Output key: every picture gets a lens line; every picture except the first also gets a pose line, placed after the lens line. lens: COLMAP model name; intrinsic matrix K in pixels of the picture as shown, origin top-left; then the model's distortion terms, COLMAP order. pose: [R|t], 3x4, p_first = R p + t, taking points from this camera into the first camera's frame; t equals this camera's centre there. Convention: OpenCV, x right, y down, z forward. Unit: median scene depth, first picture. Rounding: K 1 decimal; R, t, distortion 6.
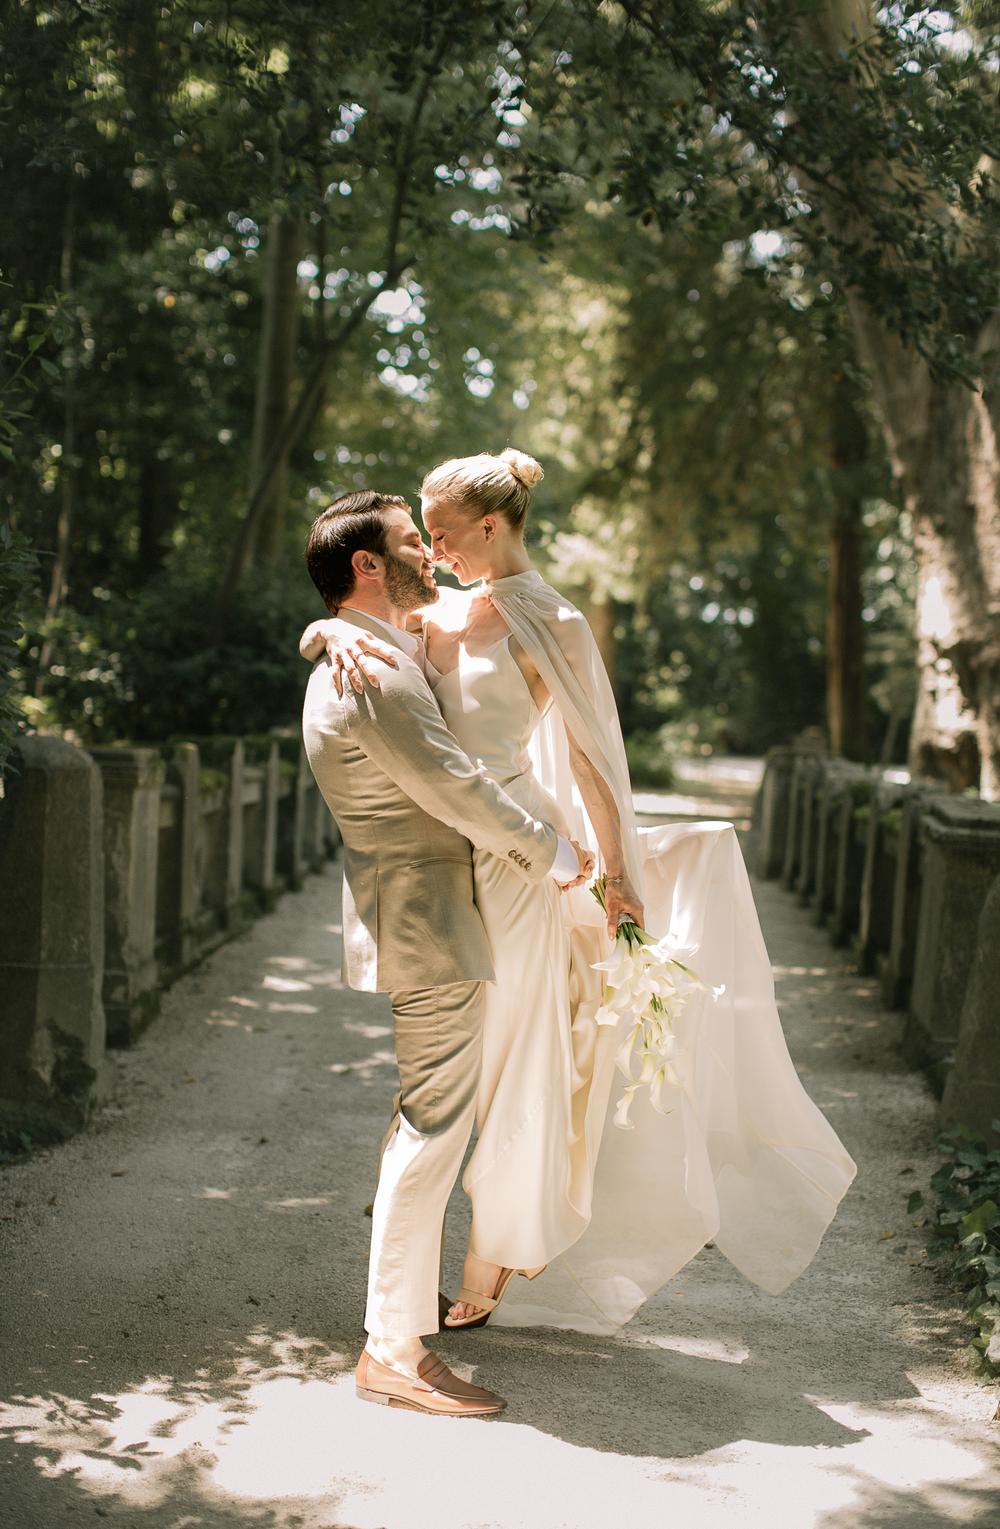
lens RADIAL K [[2242.2, 0, 500.0], [0, 2242.2, 764.5], [0, 0, 1]] dist [-0.139159, -0.002815]
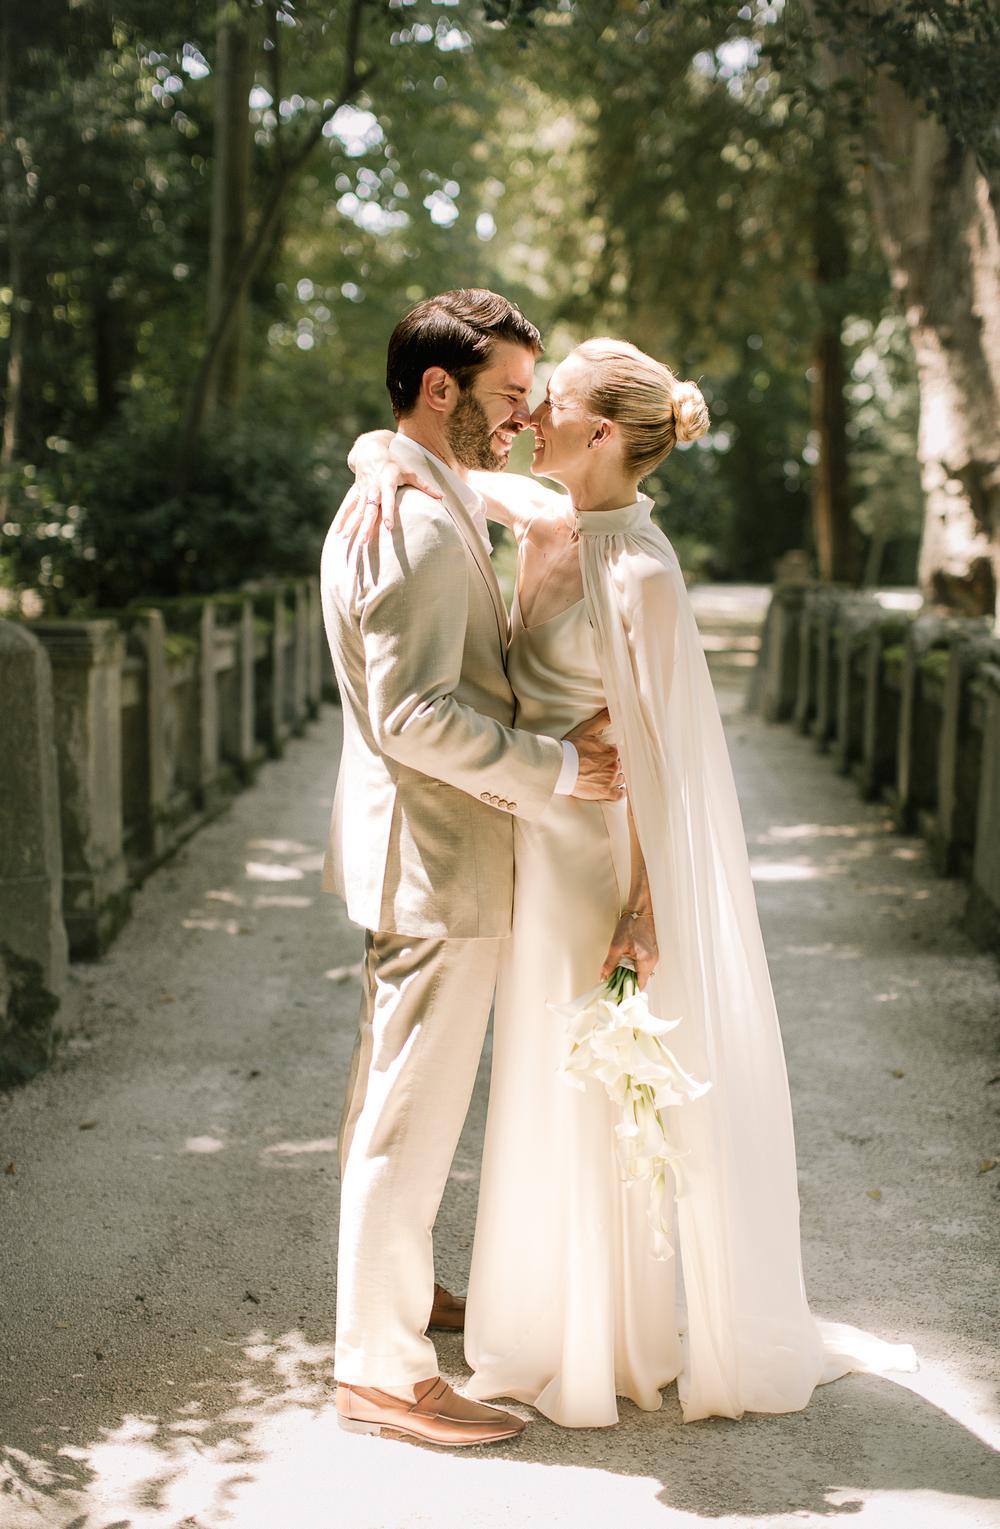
lens RADIAL K [[2242.2, 0, 500.0], [0, 2242.2, 764.5], [0, 0, 1]] dist [-0.139159, -0.002815]
pose [[0.999218, -0.038606, 0.008585, -0.006313], [0.037865, 0.996531, 0.074110, -0.005571], [-0.011416, -0.073727, 0.997213, 0.066275]]
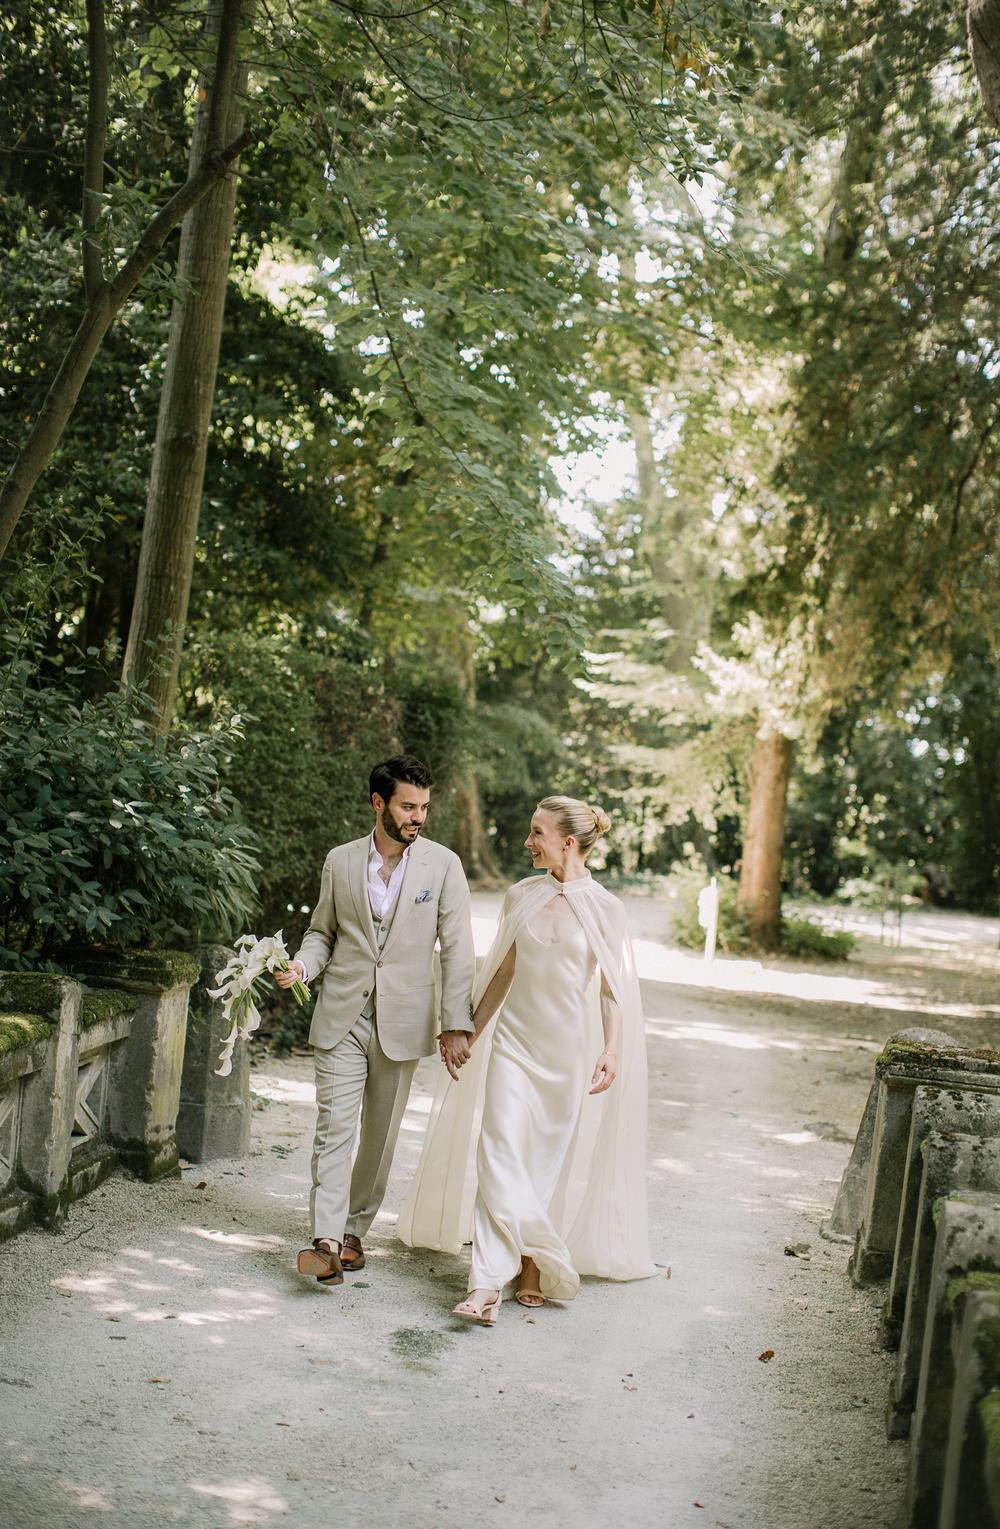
lens RADIAL K [[2242.2, 0, 500.0], [0, 2242.2, 764.5], [0, 0, 1]] dist [-0.139159, -0.002815]
pose [[0.993997, 0.042546, -0.100795, 0.081344], [-0.047718, 0.997635, -0.049464, -0.045761], [0.098452, 0.053977, 0.993677, 0.434079]]
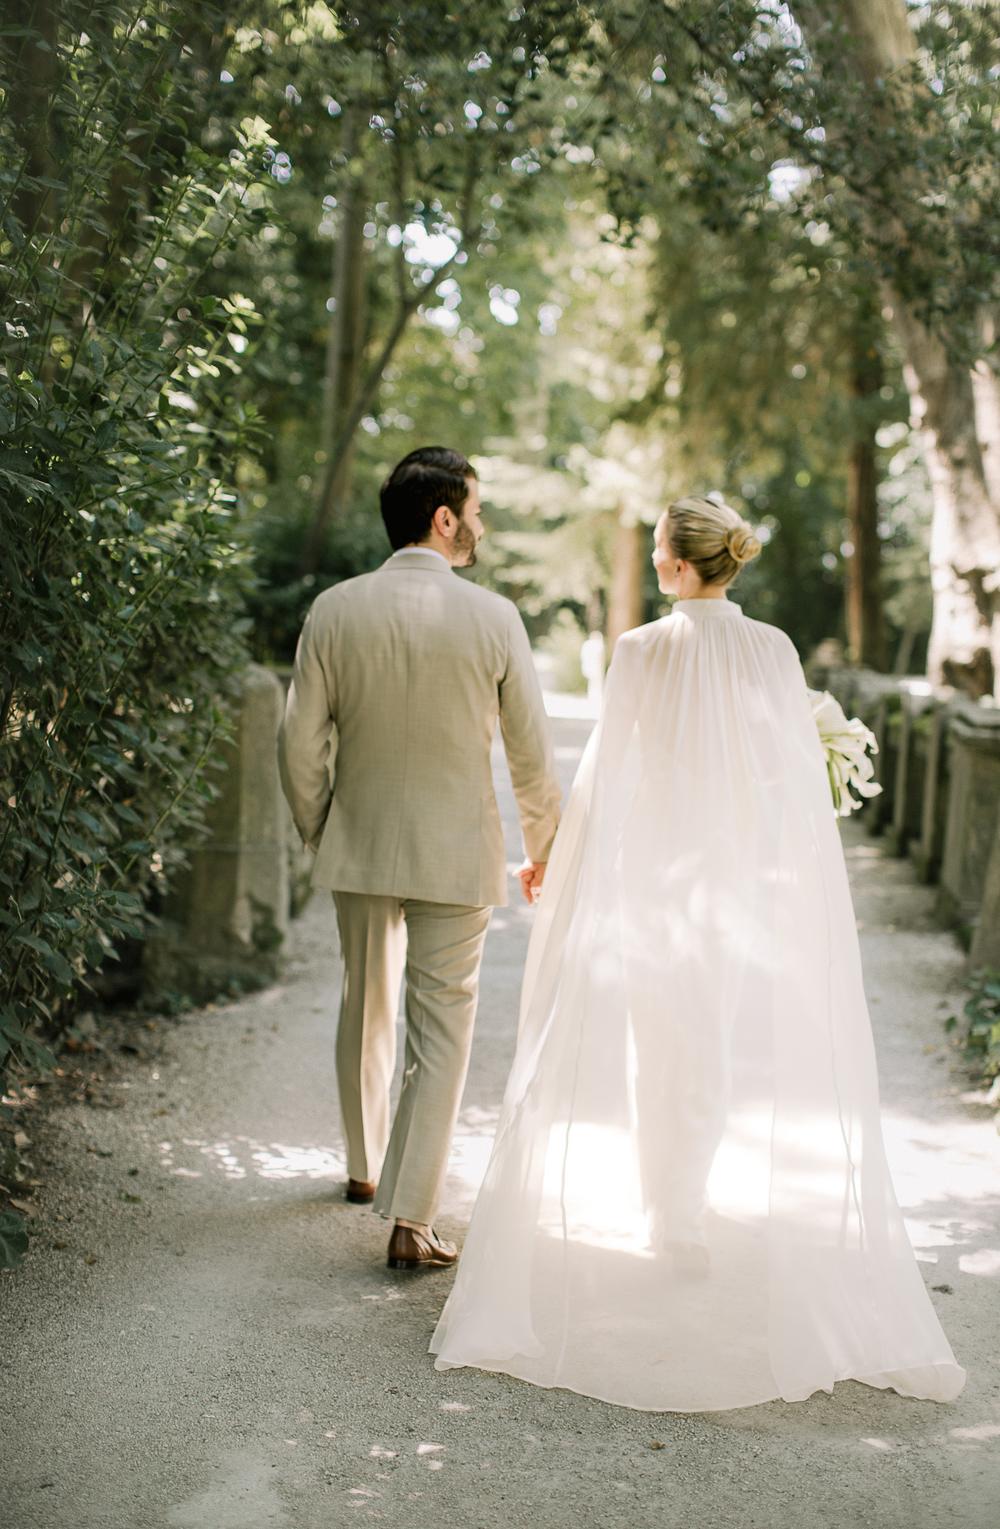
lens RADIAL K [[2208.2, 0, 500.0], [0, 2208.2, 764.5], [0, 0, 1]] dist [0.003195, -1.303281]
pose [[0.999940, -0.008336, -0.007118, -0.025483], [0.008605, 0.999215, 0.038664, -0.000947], [0.006790, -0.038723, 0.999227, -0.106042]]
